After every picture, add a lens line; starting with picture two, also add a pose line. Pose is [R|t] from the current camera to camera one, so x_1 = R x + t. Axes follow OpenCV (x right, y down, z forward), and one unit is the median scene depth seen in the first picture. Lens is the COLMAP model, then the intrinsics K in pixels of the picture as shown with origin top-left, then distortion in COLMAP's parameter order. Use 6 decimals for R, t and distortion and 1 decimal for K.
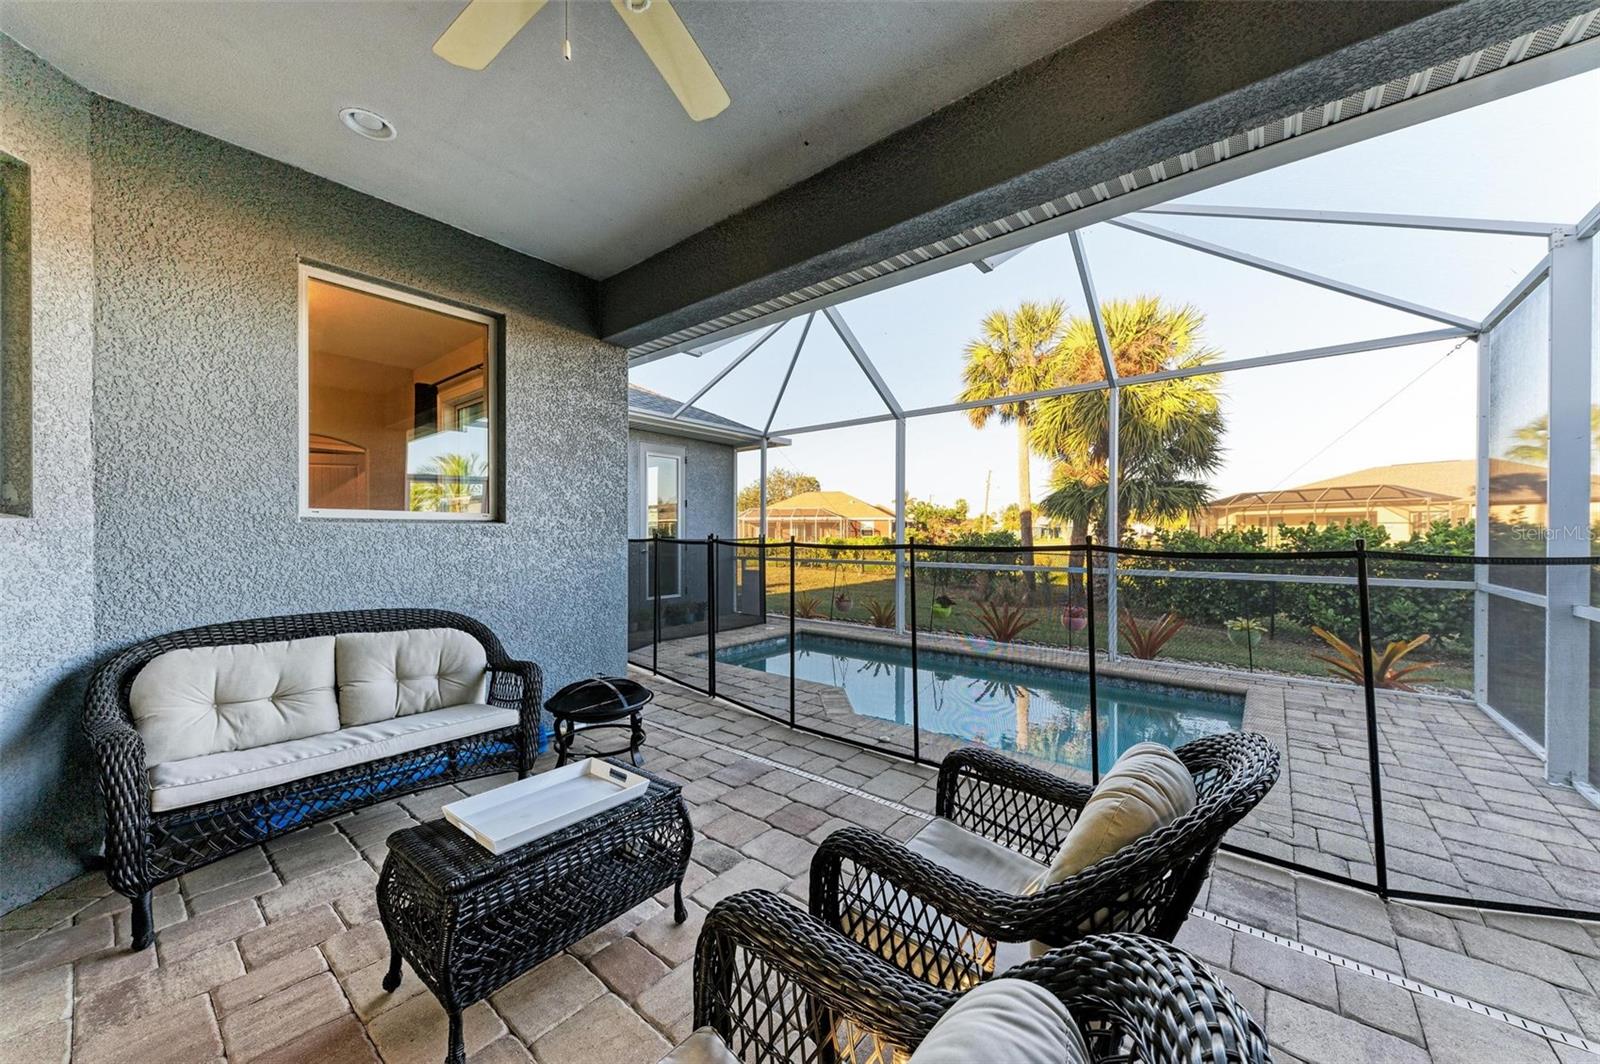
lens RADIAL K [[573.8, 0, 803.6], [0, 573.8, 532.1], [0, 0, 1]] dist [0.015535, -0.000823]
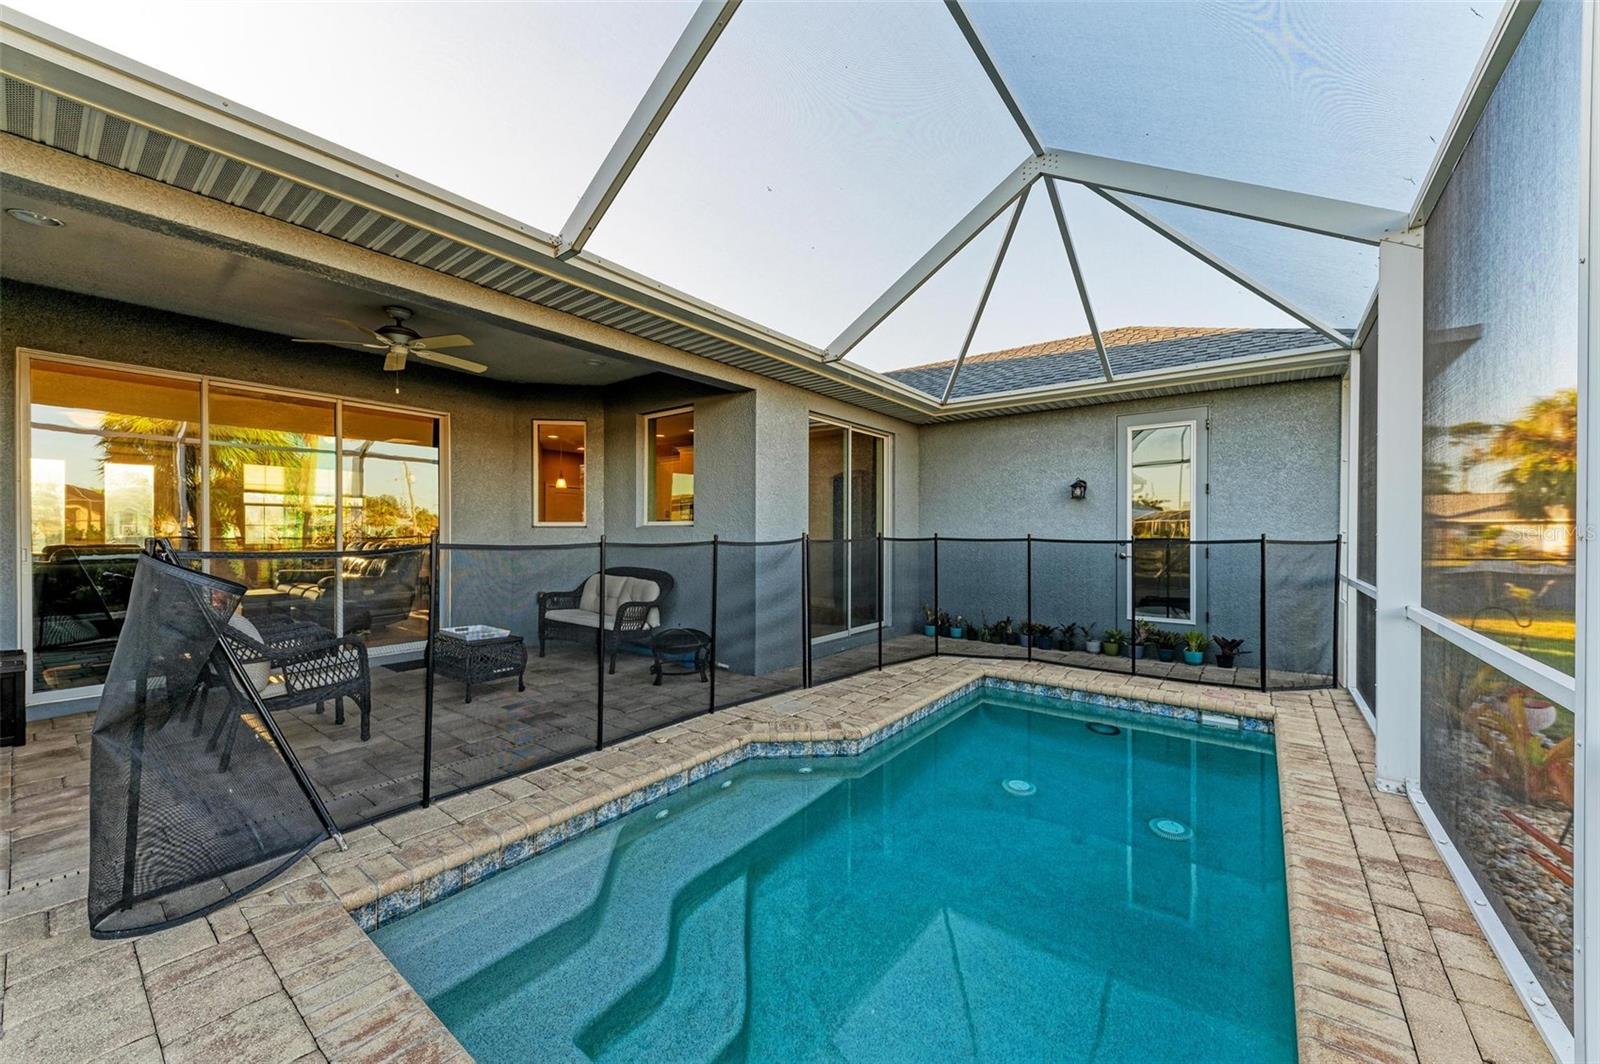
lens RADIAL K [[592.7, 0, 804.1], [0, 592.7, 535.1], [0, 0, 1]] dist [0.005779, -0.000543]
pose [[0.025889, 0.004764, -0.999653, 1.067409], [0.000251, 0.999989, 0.004772, 0.002339], [0.999665, -0.000375, 0.025887, 1.114872]]
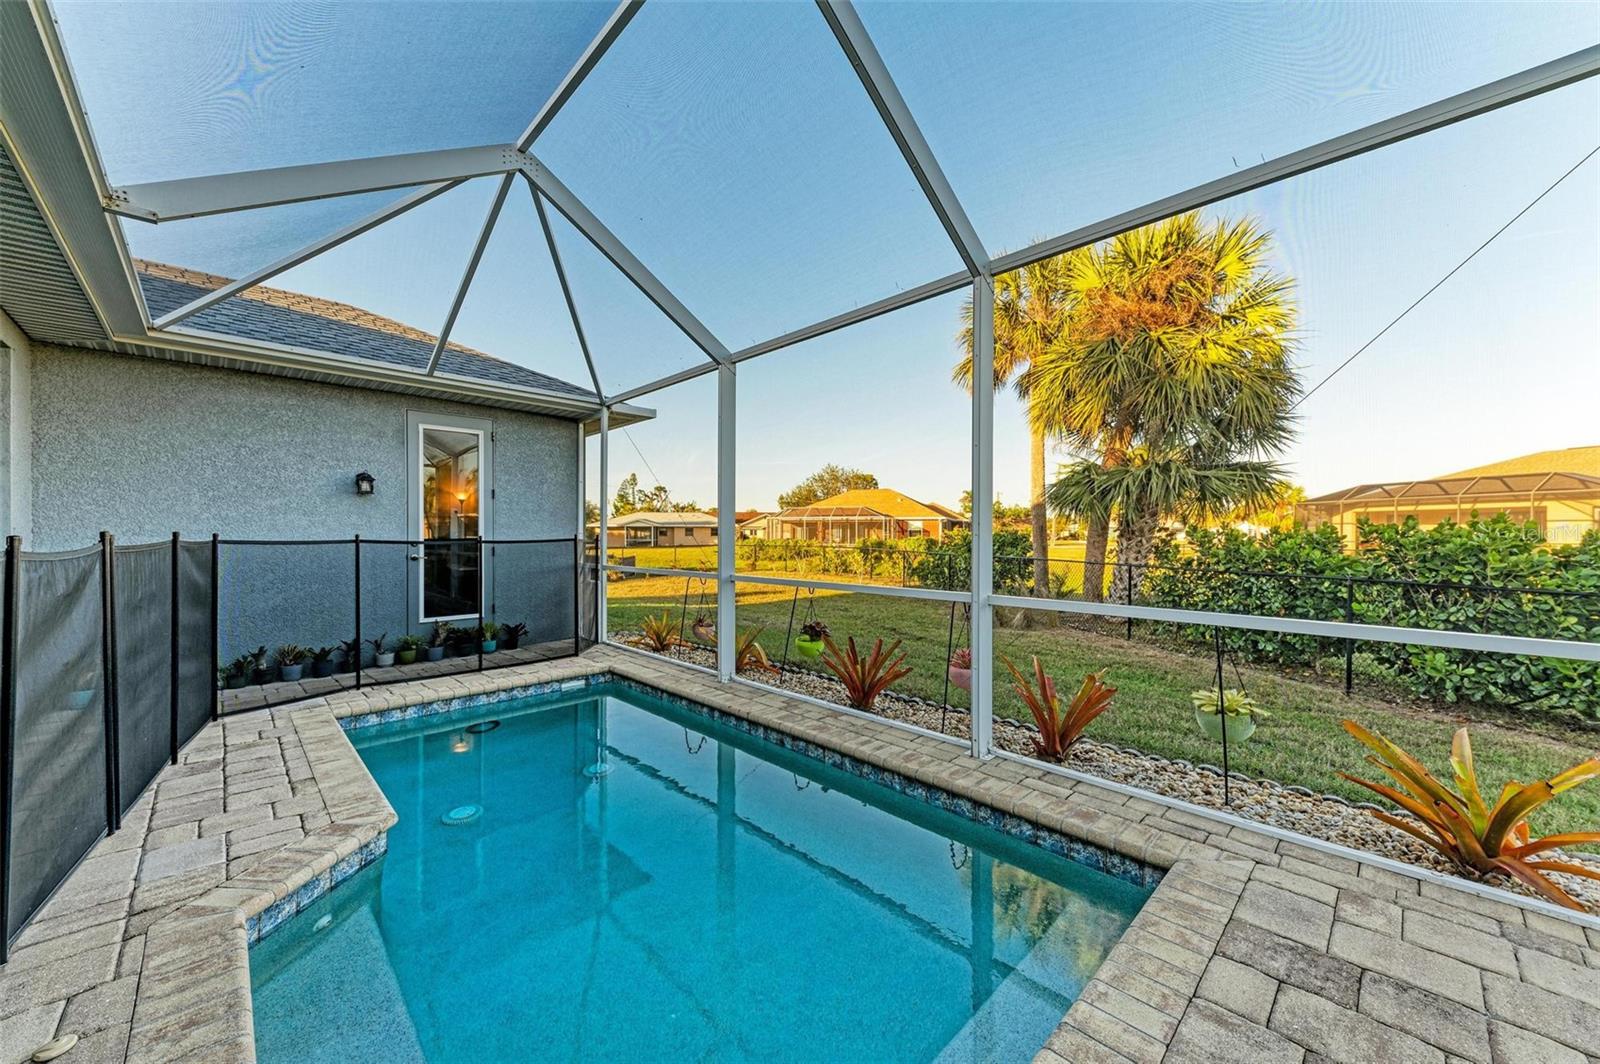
lens RADIAL K [[592.7, 0, 800.2], [0, 592.7, 534.5], [0, 0, 1]] dist [0.005779, -0.000543]
pose [[0.992647, 0.000094, -0.121045, 0.644809], [0.000233, 0.999996, 0.002682, 0.003314], [0.121045, -0.002691, 0.992643, 0.596243]]
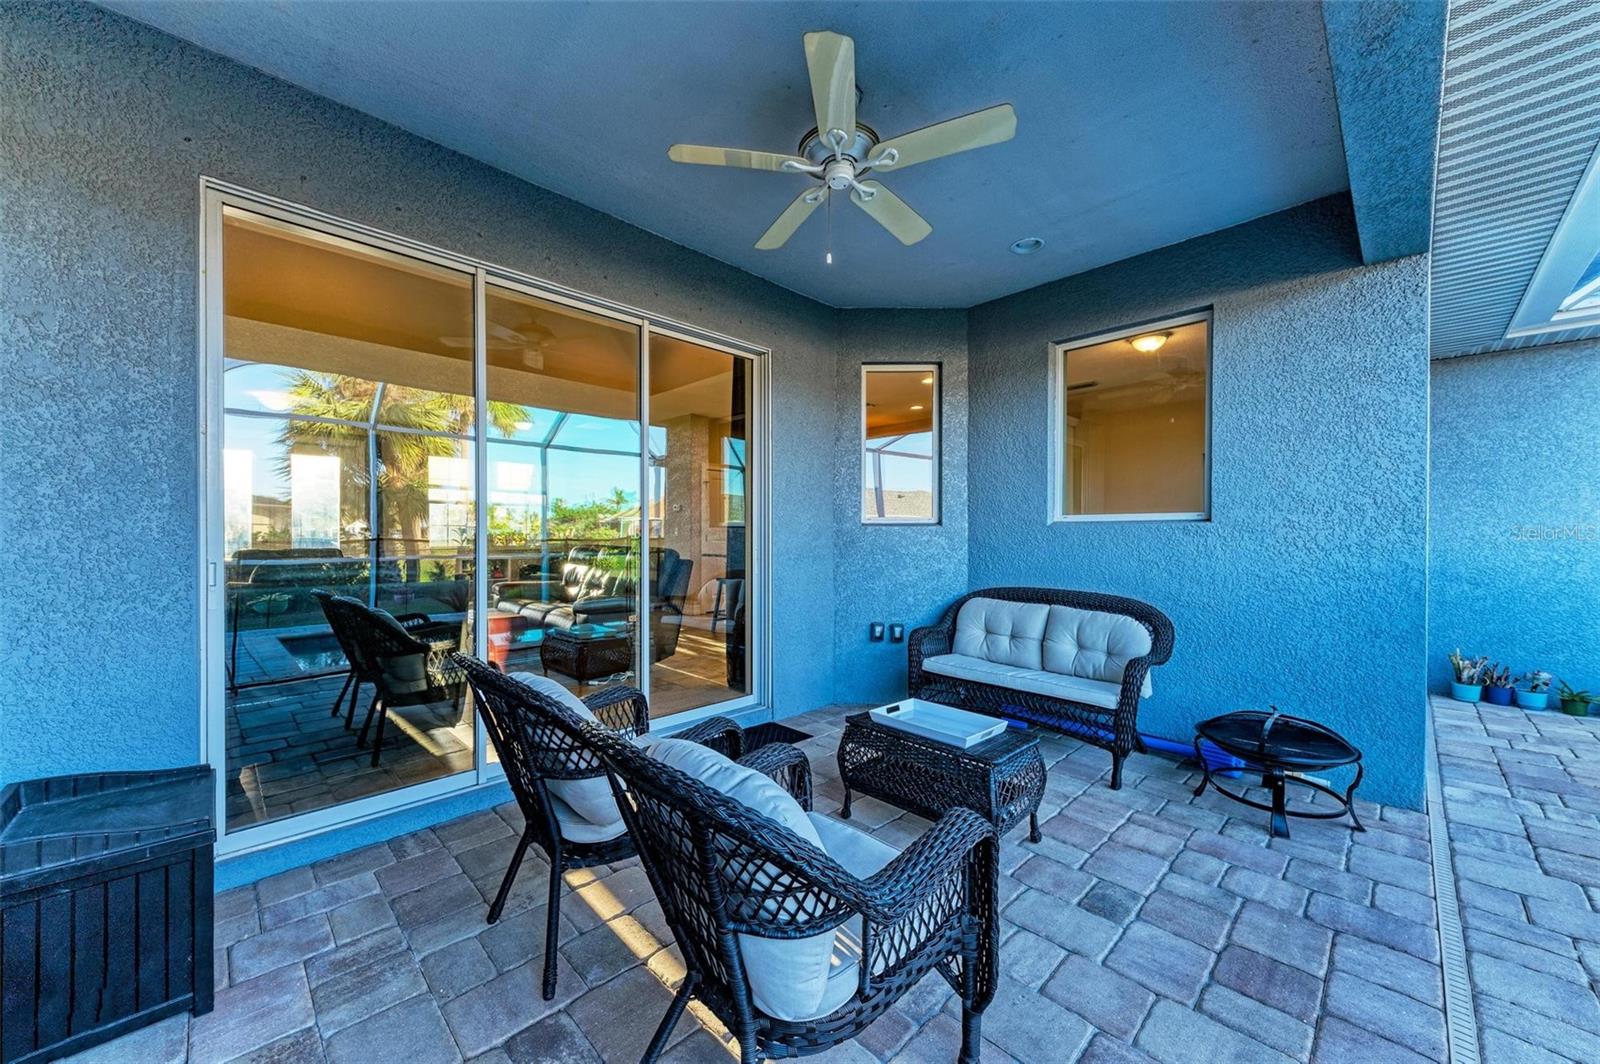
lens RADIAL K [[592.7, 0, 799.6], [0, 592.7, 537.8], [0, 0, 1]] dist [0.005779, -0.000543]
pose [[-0.114251, 0.005213, -0.993438, 0.475015], [0.000345, 0.999986, 0.005208, 0.004629], [0.993452, 0.000252, -0.114251, 0.383369]]
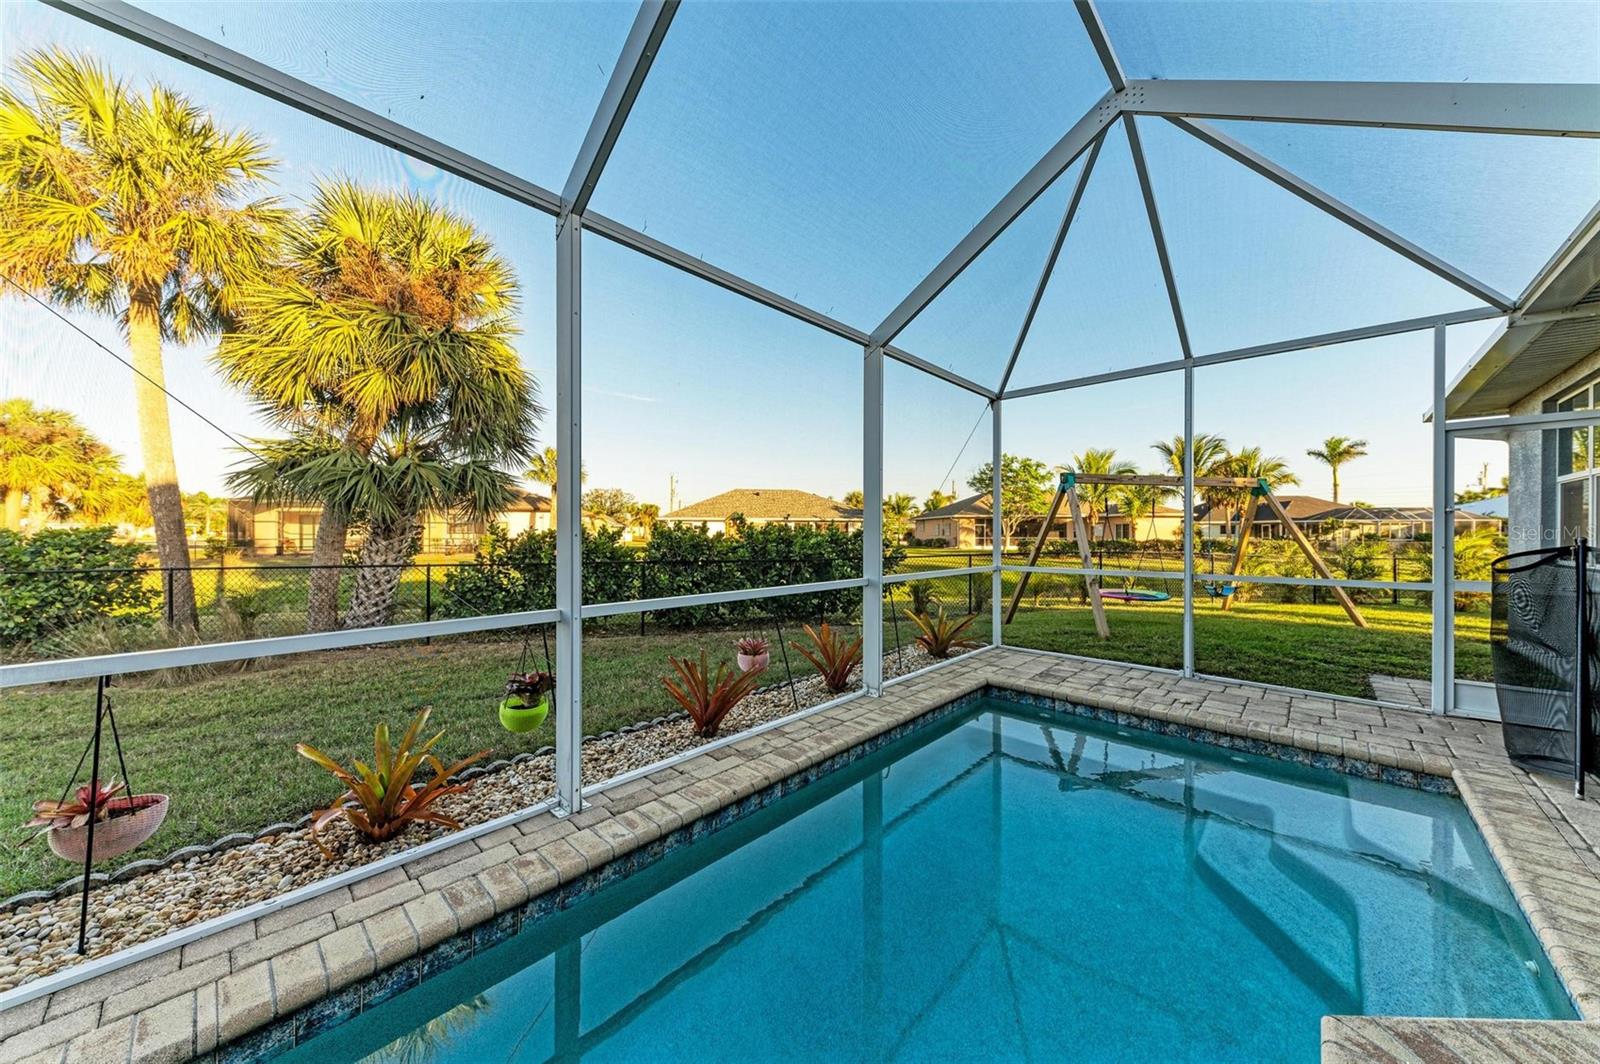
lens RADIAL K [[551.5, 0, 801.5], [0, 551.5, 531.0], [0, 0, 1]] dist [-0.000026, -0.000034]
pose [[0.065948, 0.004107, 0.997815, -0.325391], [-0.002019, 0.999990, -0.003983, 0.005291], [-0.997821, -0.001752, 0.065956, 1.576442]]
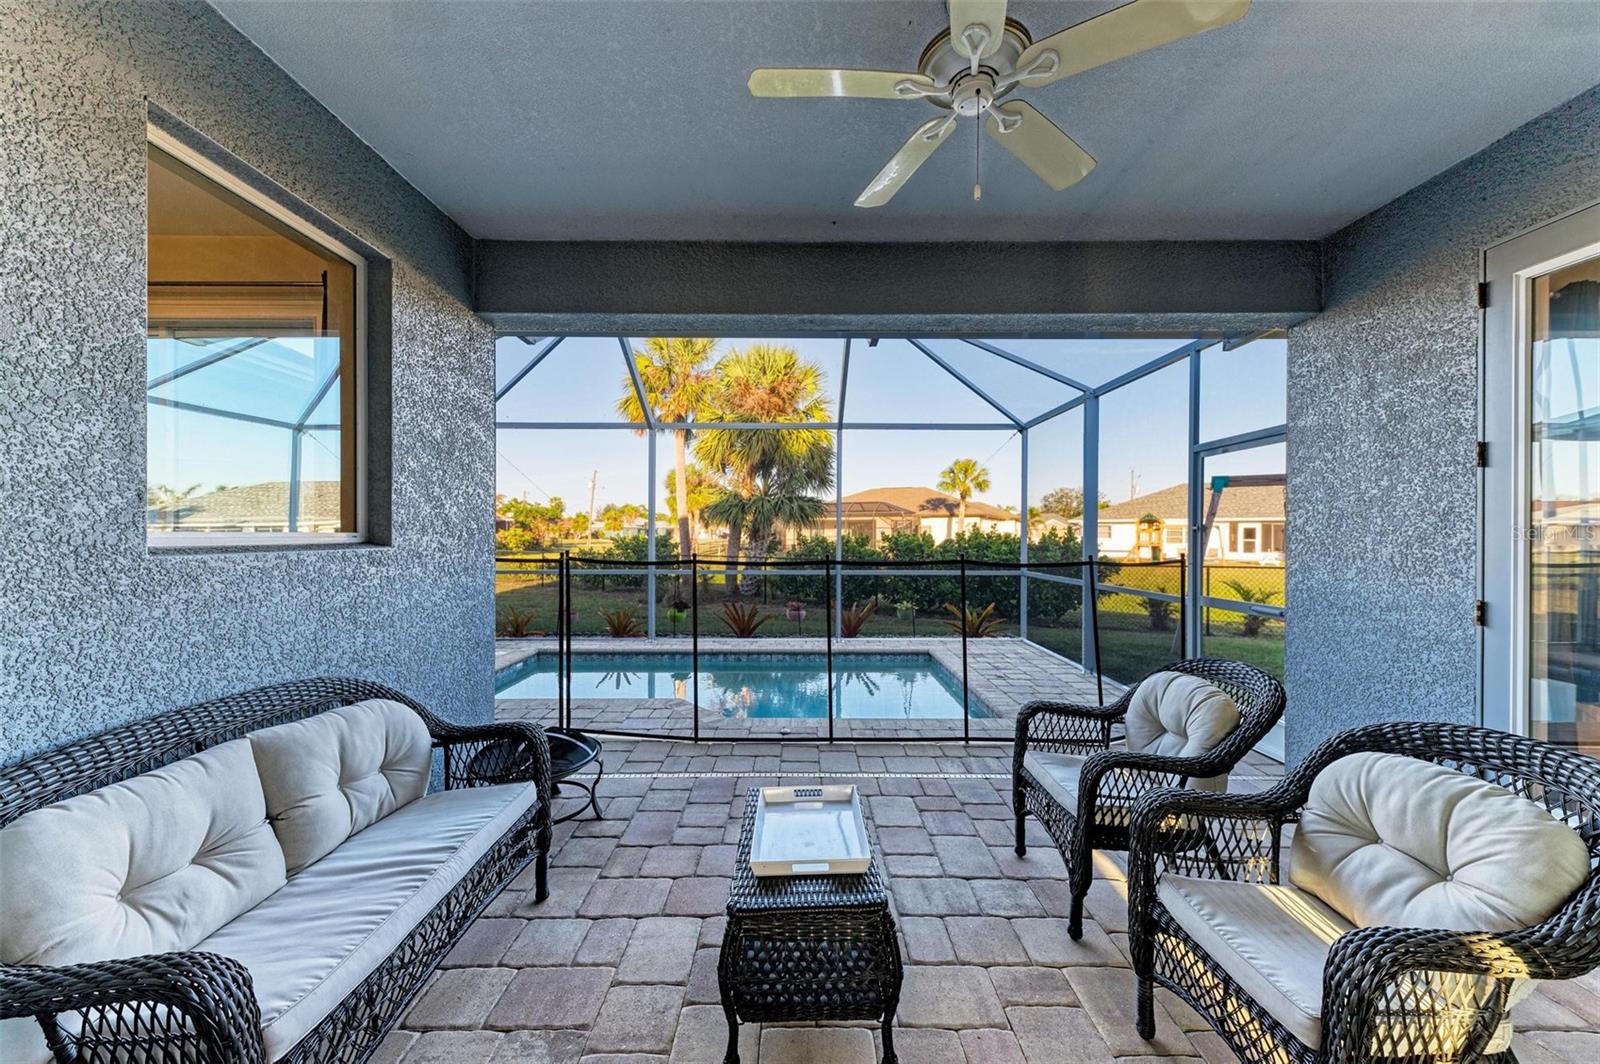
lens RADIAL K [[573.8, 0, 802.2], [0, 573.8, 530.9], [0, 0, 1]] dist [0.015535, -0.000823]
pose [[0.774234, 0.005167, 0.632878, -0.509667], [-0.004621, 0.999986, -0.002511, -0.031249], [-0.632882, -0.000980, 0.774248, 0.091327]]
